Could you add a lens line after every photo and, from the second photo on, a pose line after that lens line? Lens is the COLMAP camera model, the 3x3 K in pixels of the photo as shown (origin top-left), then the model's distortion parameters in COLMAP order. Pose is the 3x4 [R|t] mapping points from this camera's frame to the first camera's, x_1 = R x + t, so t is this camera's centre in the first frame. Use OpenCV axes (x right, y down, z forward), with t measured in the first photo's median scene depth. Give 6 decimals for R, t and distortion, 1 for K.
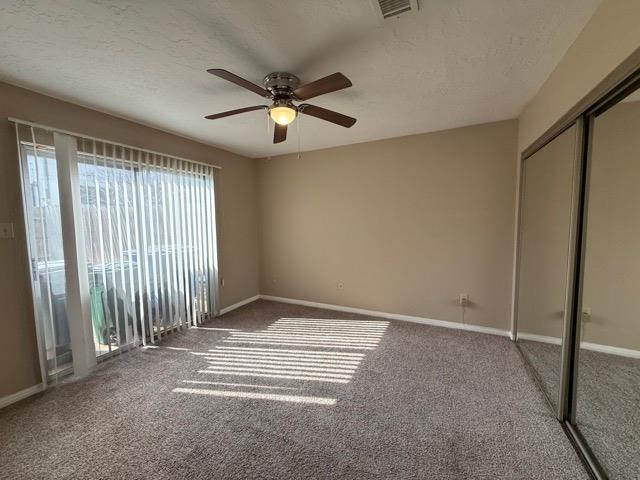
lens RADIAL K [[255.7, 0, 320.0], [0, 255.7, 240.0], [0, 0, 1]] dist [0.001305, 0.000206]
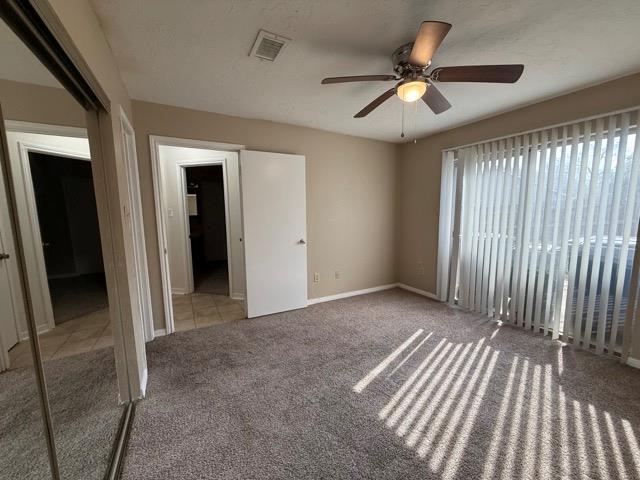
lens RADIAL K [[255.7, 0, 320.0], [0, 255.7, 240.0], [0, 0, 1]] dist [0.001305, 0.000206]
pose [[-0.564805, 0.119175, -0.816573, 0.644834], [-0.044474, 0.983683, 0.174325, -0.085361], [0.824025, 0.134776, -0.550289, 0.985422]]
